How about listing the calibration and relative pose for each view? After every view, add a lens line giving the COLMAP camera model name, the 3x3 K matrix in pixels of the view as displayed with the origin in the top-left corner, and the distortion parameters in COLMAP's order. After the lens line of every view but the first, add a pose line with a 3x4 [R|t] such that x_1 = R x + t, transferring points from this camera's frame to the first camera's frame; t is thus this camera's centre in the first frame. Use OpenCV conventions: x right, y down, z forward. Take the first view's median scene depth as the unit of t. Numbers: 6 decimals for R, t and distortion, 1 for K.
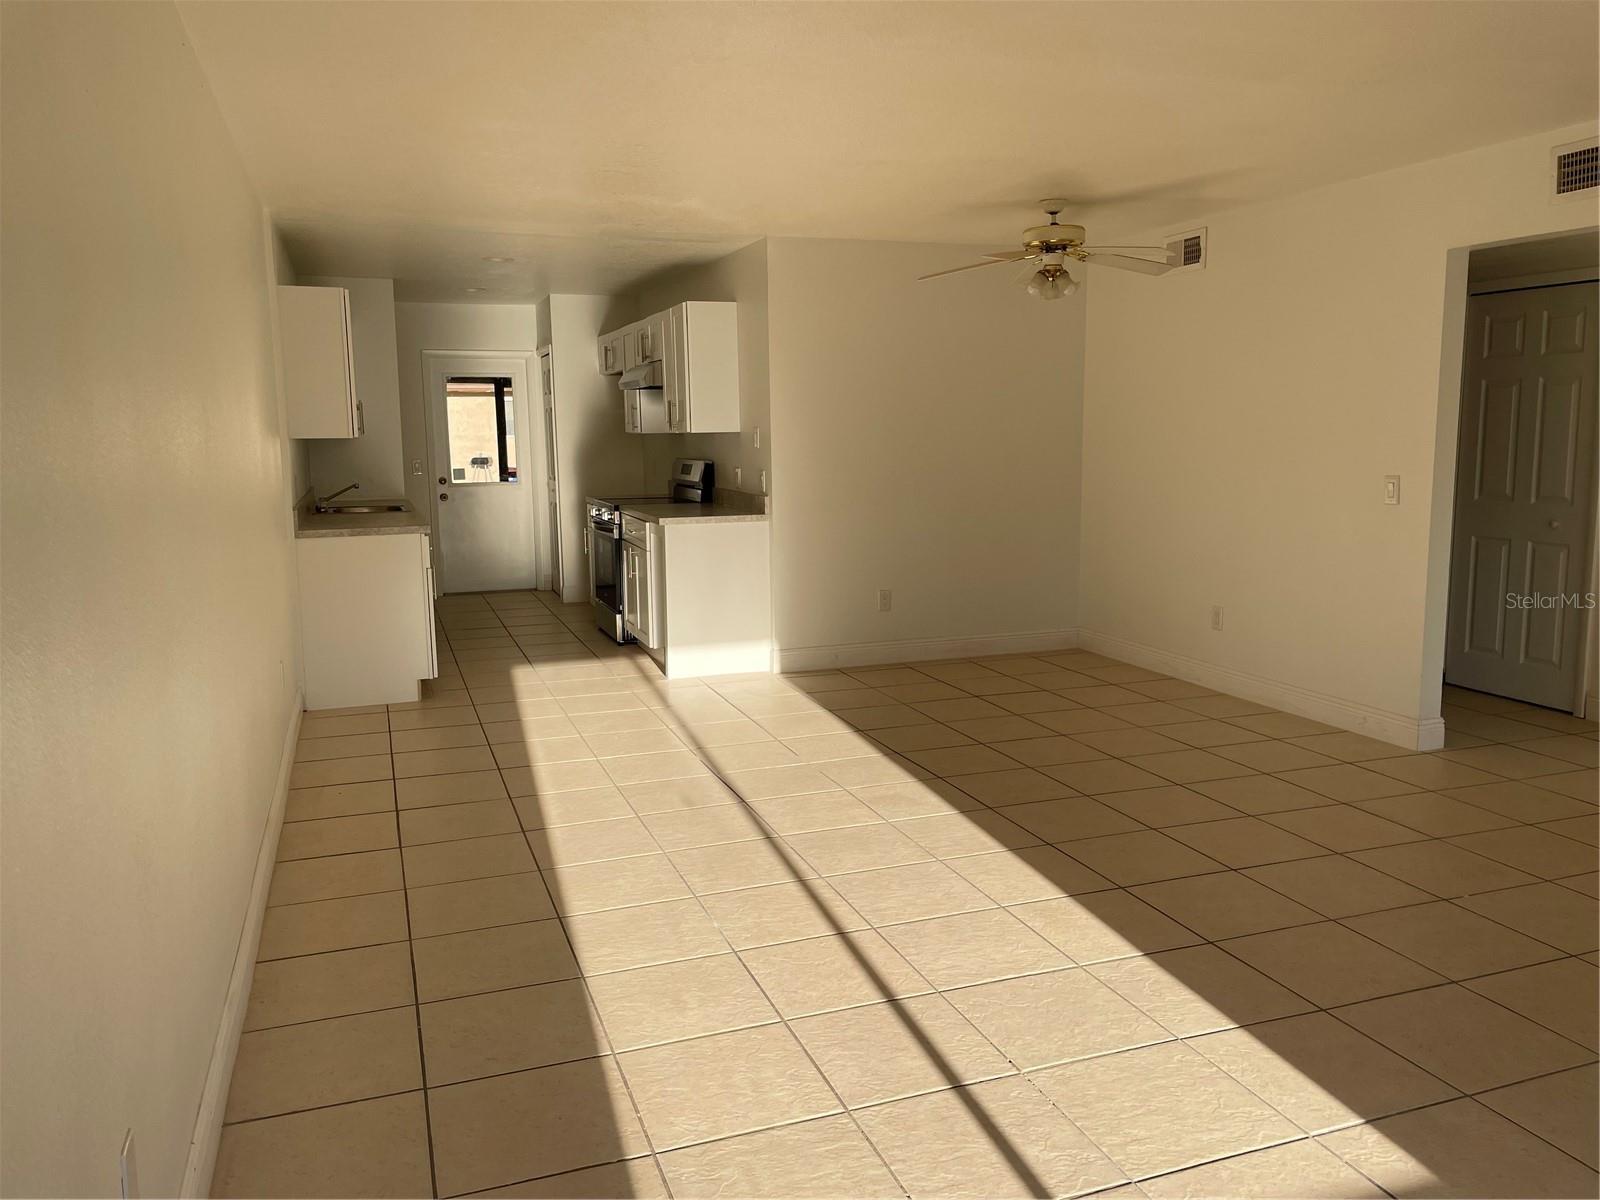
lens RADIAL K [[1224.0, 0, 803.0], [0, 1224.0, 606.1], [0, 0, 1]] dist [0.014832, -0.008914]
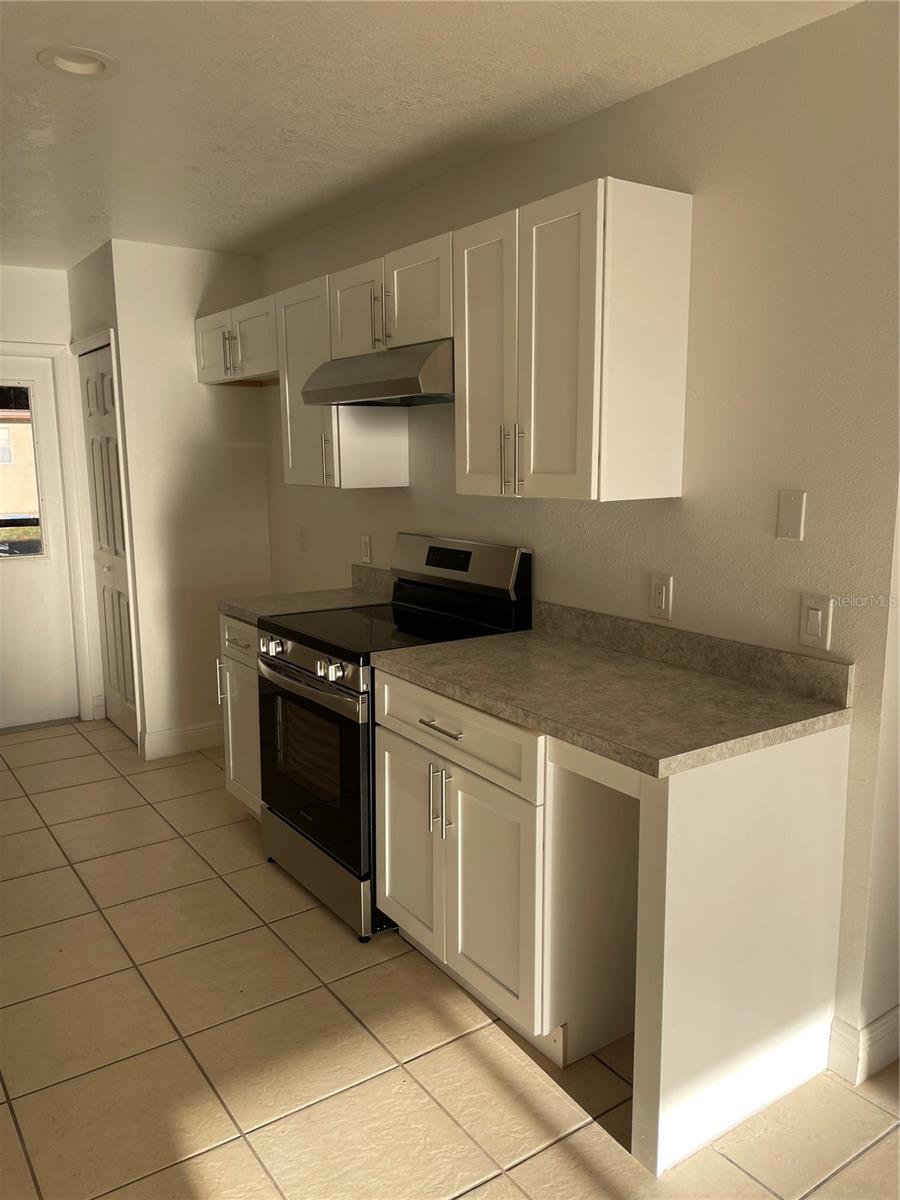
lens RADIAL K [[918.0, 0, 448.6], [0, 918.0, 597.8], [0, 0, 1]] dist [0.014832, -0.008914]
pose [[0.965327, -0.035074, 0.258677, -0.205267], [0.032059, 0.999360, 0.015864, -0.105246], [-0.259068, -0.007021, 0.965834, 0.646252]]
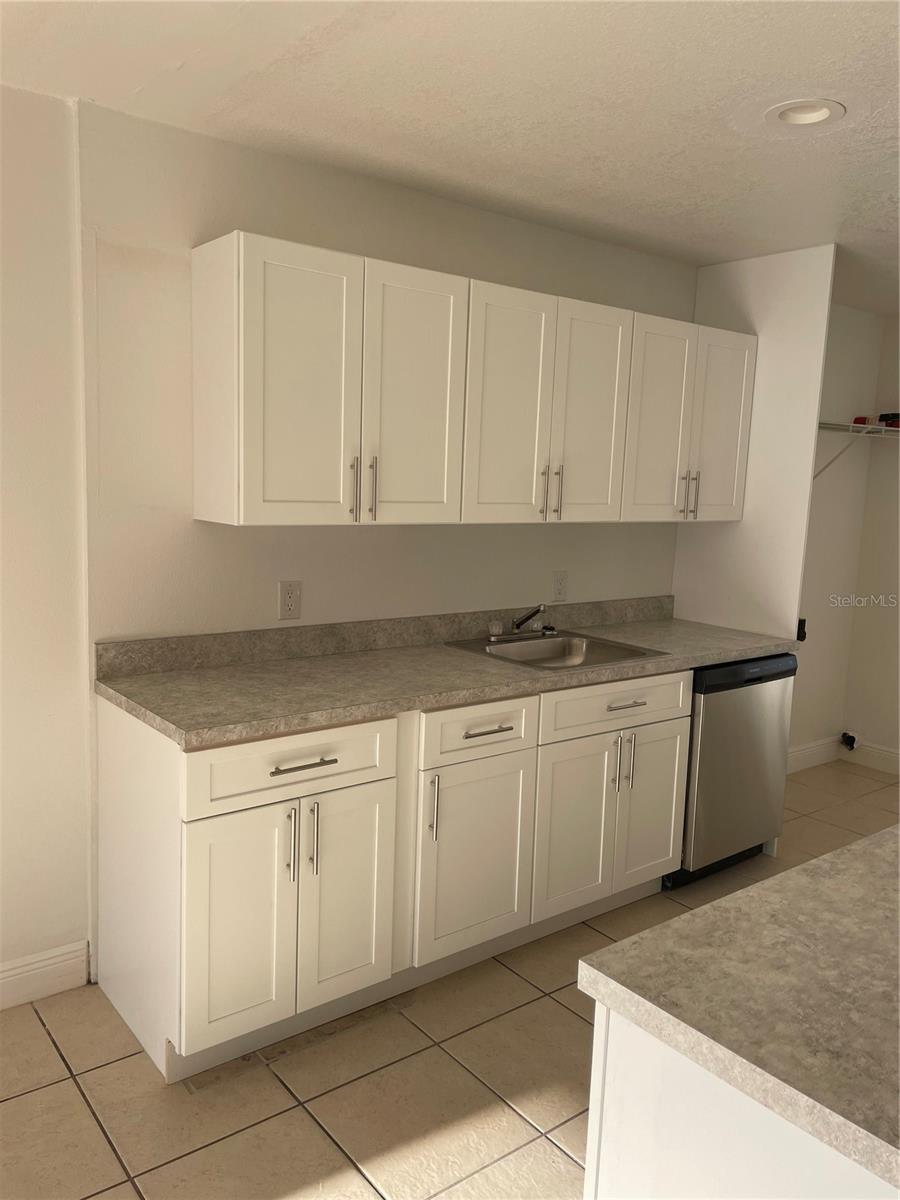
lens RADIAL K [[918.0, 0, 448.4], [0, 918.0, 596.4], [0, 0, 1]] dist [0.014832, -0.008914]
pose [[0.329343, 0.150608, -0.932121, 0.022569], [-0.179683, 0.979154, 0.094720, -0.128562], [0.926956, 0.136291, 0.349540, 0.768320]]
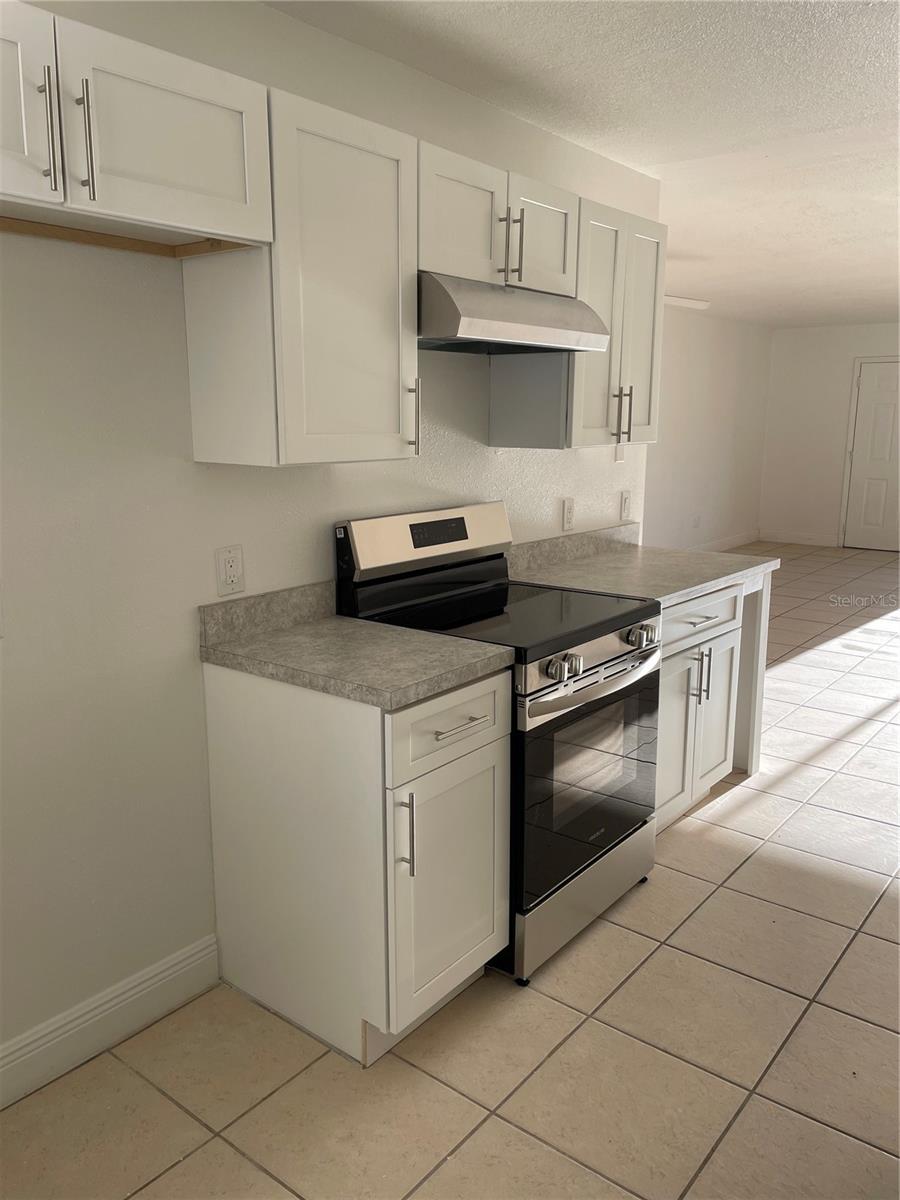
lens RADIAL K [[918.0, 0, 450.5], [0, 918.0, 595.7], [0, 0, 1]] dist [0.014832, -0.008914]
pose [[-0.542184, -0.149114, 0.826923, -0.402648], [0.126025, 0.958565, 0.255482, -0.184473], [-0.830755, 0.242731, -0.500927, 1.236405]]
